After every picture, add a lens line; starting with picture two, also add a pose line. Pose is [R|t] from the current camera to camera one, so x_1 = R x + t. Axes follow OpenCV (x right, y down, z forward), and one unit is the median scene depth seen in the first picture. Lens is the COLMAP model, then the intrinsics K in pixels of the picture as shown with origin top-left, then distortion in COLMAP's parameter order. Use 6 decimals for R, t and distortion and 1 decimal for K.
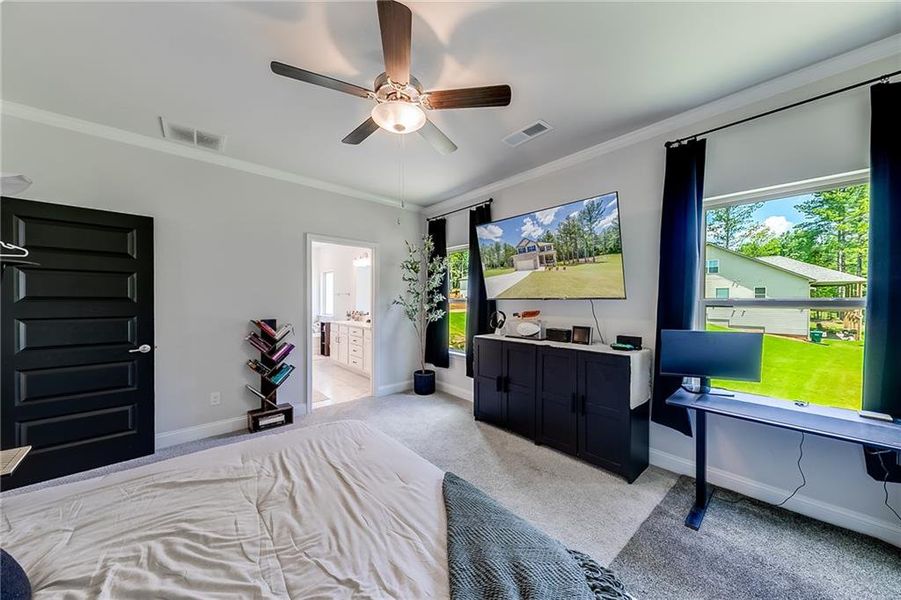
lens RADIAL K [[305.6, 0, 452.0], [0, 305.6, 304.2], [0, 0, 1]] dist [0.010279, -0.004826]
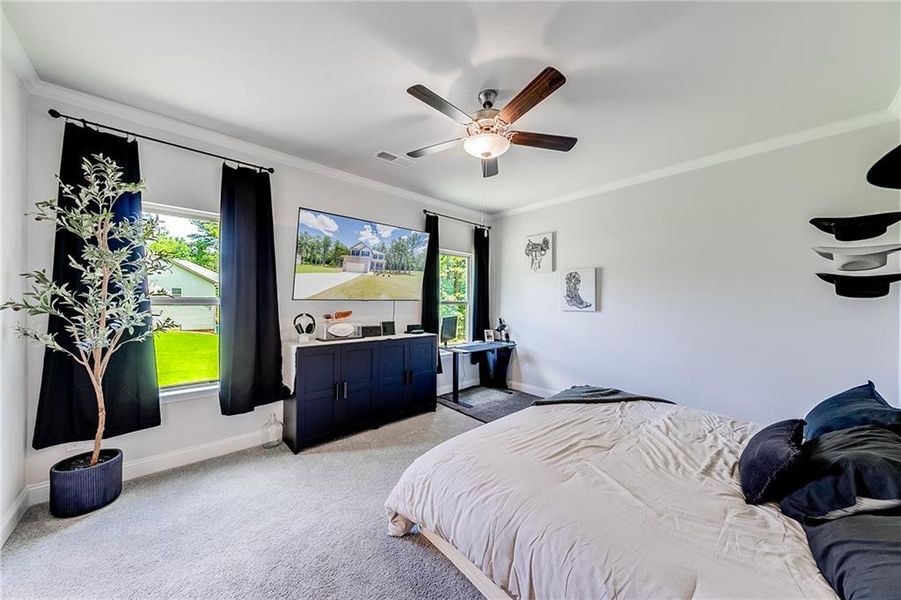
lens RADIAL K [[305.6, 0, 452.0], [0, 305.6, 304.2], [0, 0, 1]] dist [0.010279, -0.004826]
pose [[-0.009028, -0.009994, 0.999909, -0.853022], [0.008606, 0.999912, 0.010072, -0.011186], [-0.999922, 0.008697, -0.008941, 0.726526]]
